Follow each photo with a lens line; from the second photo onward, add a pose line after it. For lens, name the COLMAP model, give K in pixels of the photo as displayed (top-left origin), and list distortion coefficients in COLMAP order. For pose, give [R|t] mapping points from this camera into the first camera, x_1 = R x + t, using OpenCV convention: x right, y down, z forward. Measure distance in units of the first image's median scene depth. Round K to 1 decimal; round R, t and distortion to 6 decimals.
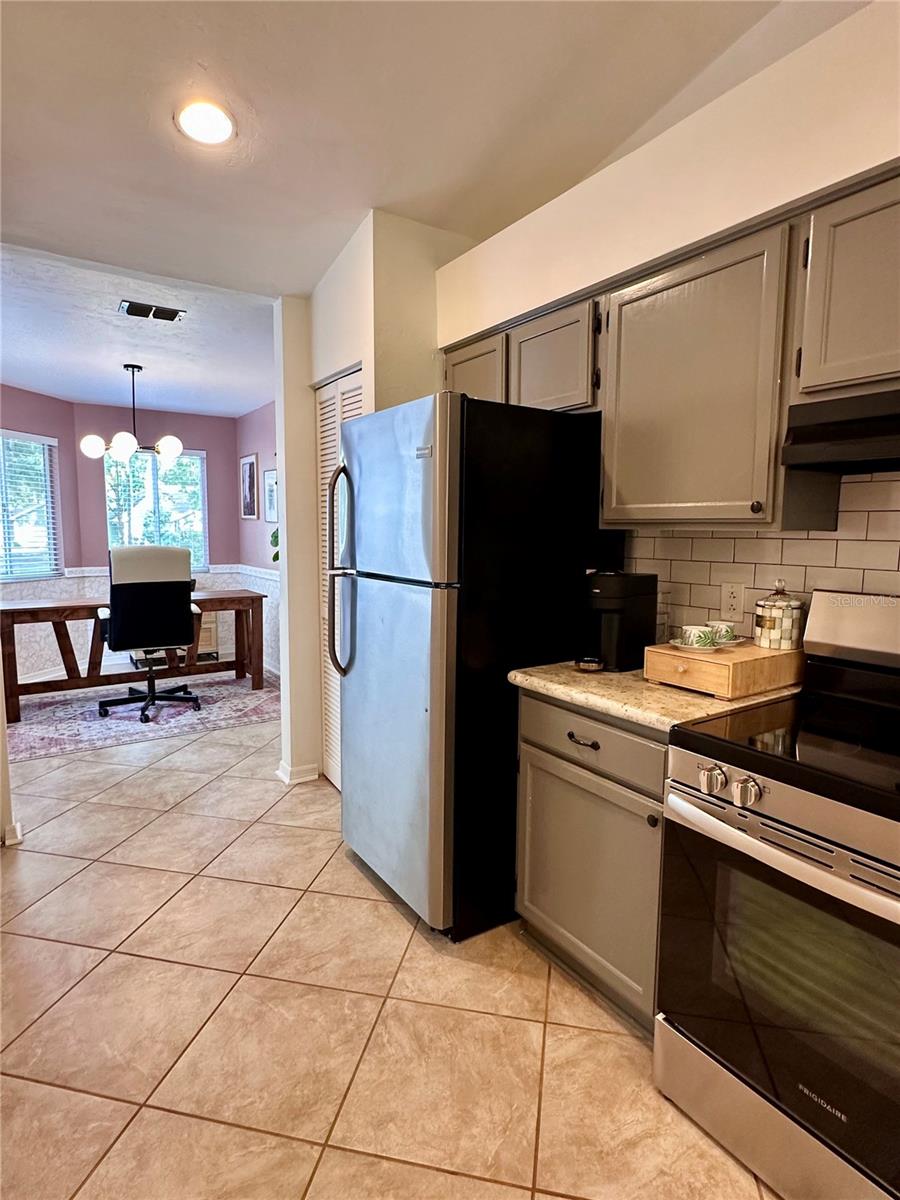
lens RADIAL K [[637.0, 0, 448.9], [0, 637.0, 597.9], [0, 0, 1]] dist [-0.001167, -0.000634]
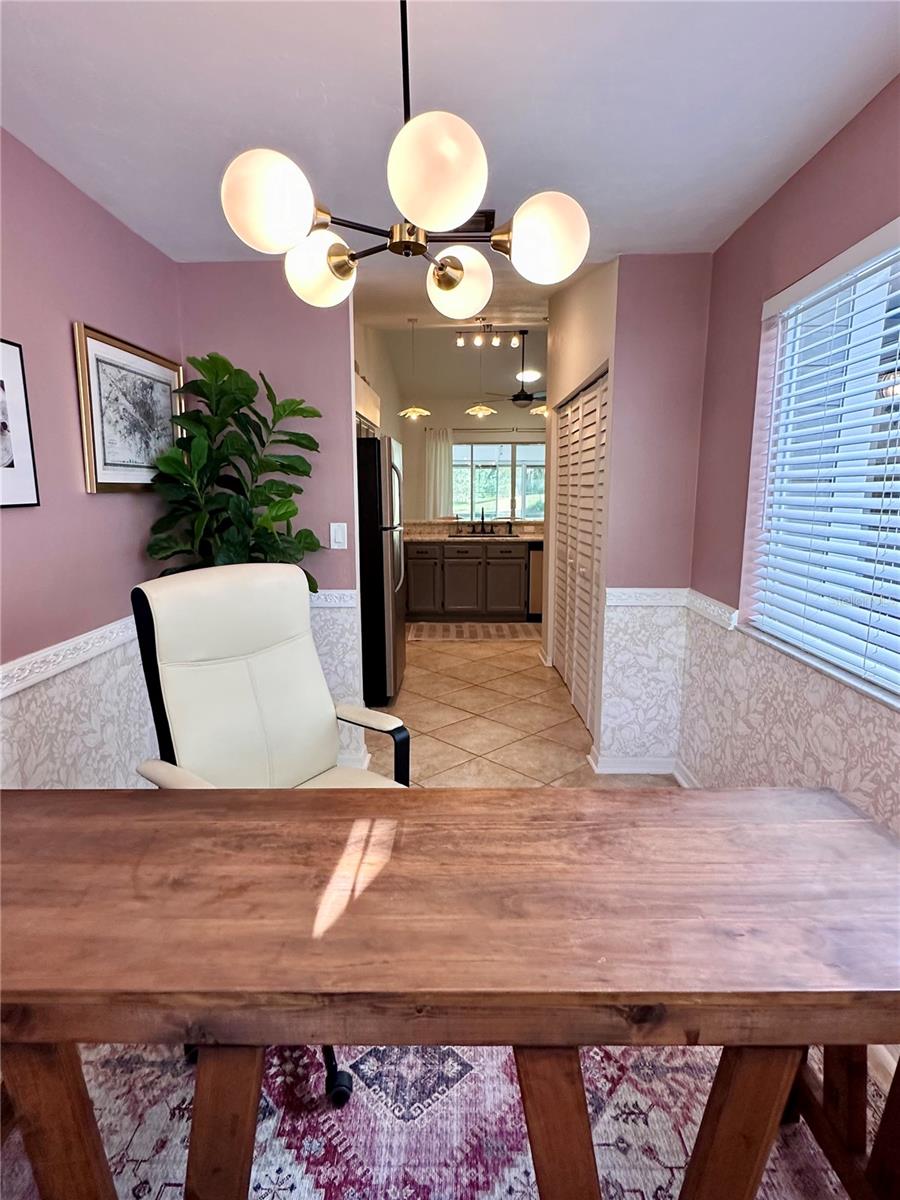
lens RADIAL K [[637.0, 0, 443.0], [0, 637.0, 597.8], [0, 0, 1]] dist [-0.001167, -0.000634]
pose [[-0.816794, -0.103356, 0.567596, -1.473064], [0.059583, 0.963449, 0.261181, -0.349463], [-0.573845, 0.247150, -0.780781, 2.716566]]
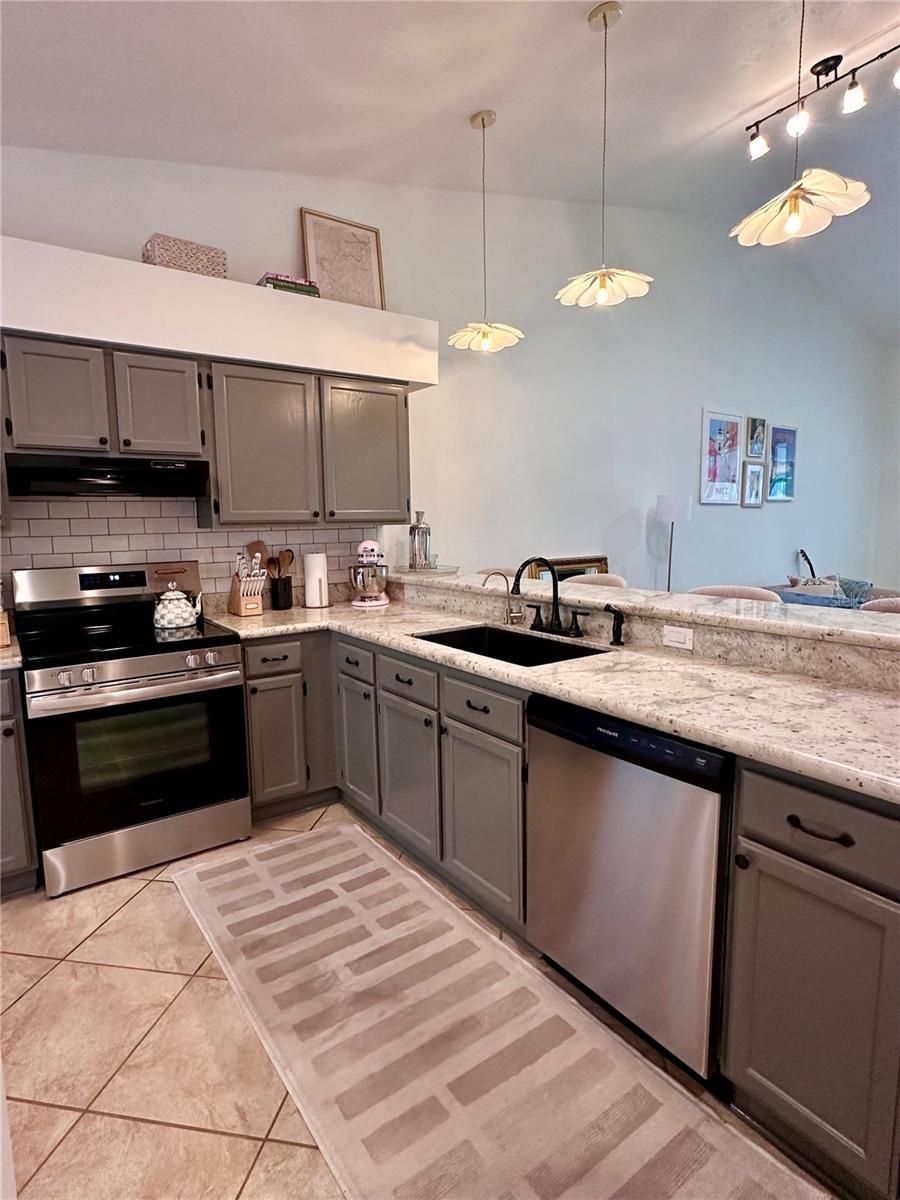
lens RADIAL K [[637.0, 0, 447.7], [0, 637.0, 599.0], [0, 0, 1]] dist [-0.001167, -0.000634]
pose [[-0.025061, -0.128919, 0.991338, -0.843703], [0.124425, 0.983537, 0.131050, -0.012190], [-0.991912, 0.126632, -0.008607, -0.020965]]
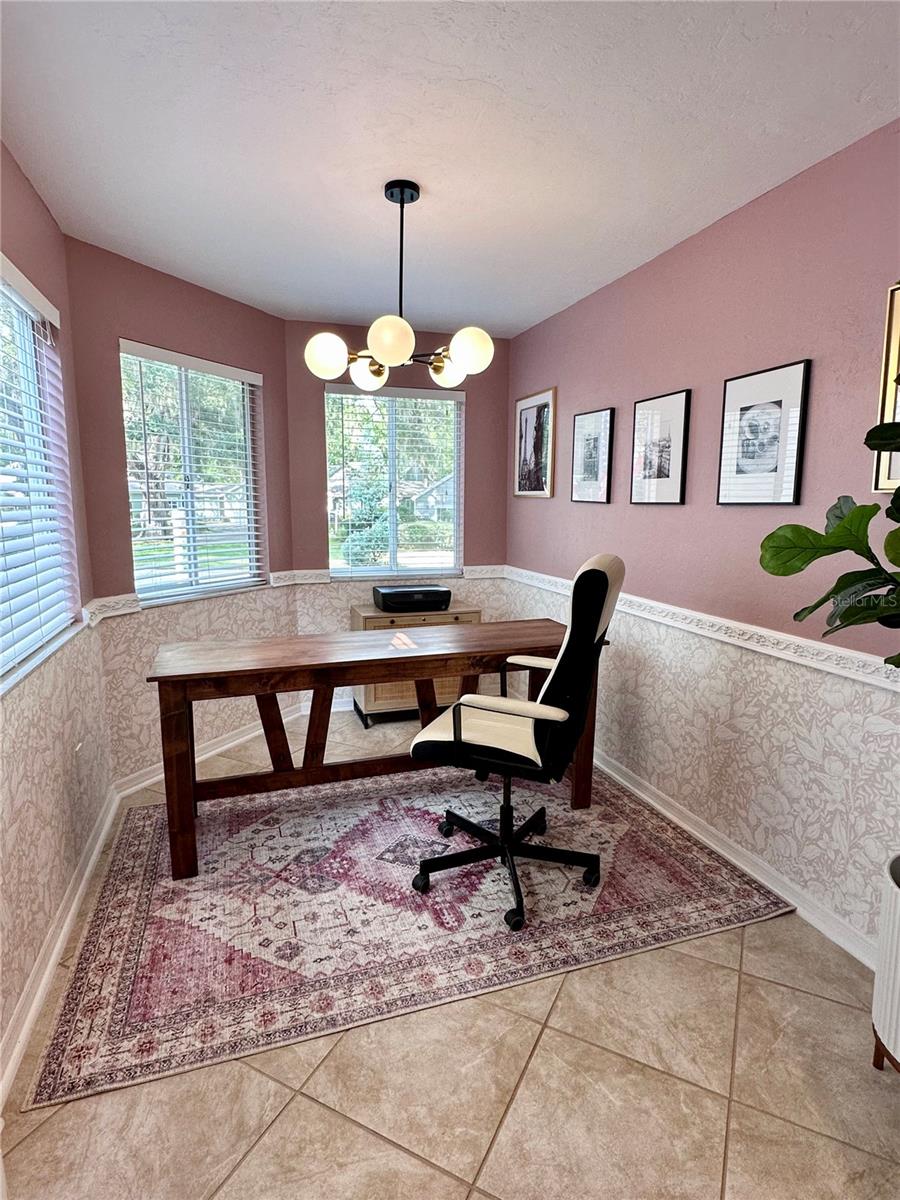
lens RADIAL K [[637.0, 0, 450.5], [0, 637.0, 599.0], [0, 0, 1]] dist [-0.001167, -0.000634]
pose [[0.966121, 0.033905, -0.255853, -0.699536], [-0.023376, 0.998754, 0.044082, -0.148944], [0.257029, -0.036607, 0.965710, 1.132327]]
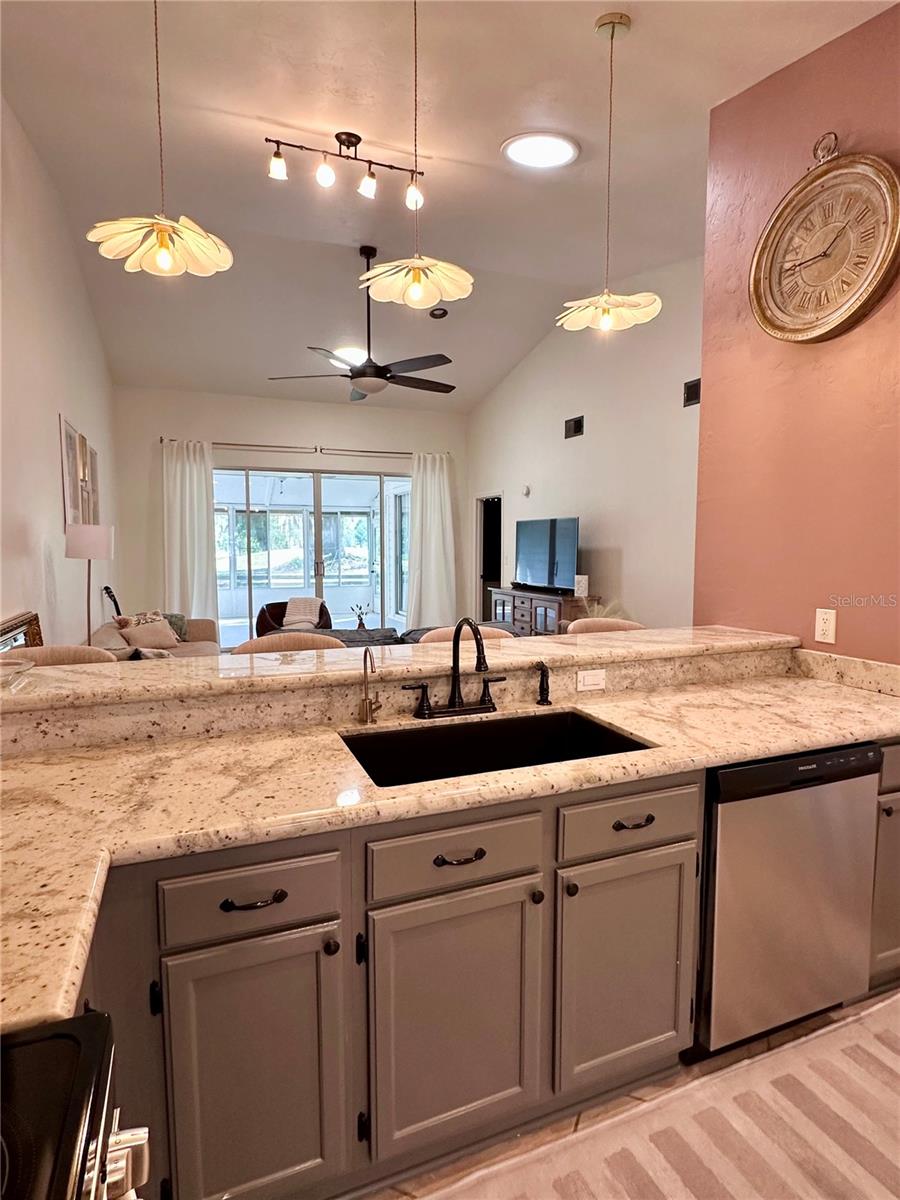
lens RADIAL K [[637.0, 0, 446.4], [0, 637.0, 598.5], [0, 0, 1]] dist [-0.001167, -0.000634]
pose [[-0.979154, -0.027751, 0.201213, 0.197931], [0.012591, 0.980426, 0.196485, -0.115496], [-0.202727, 0.194923, -0.959639, 0.655215]]
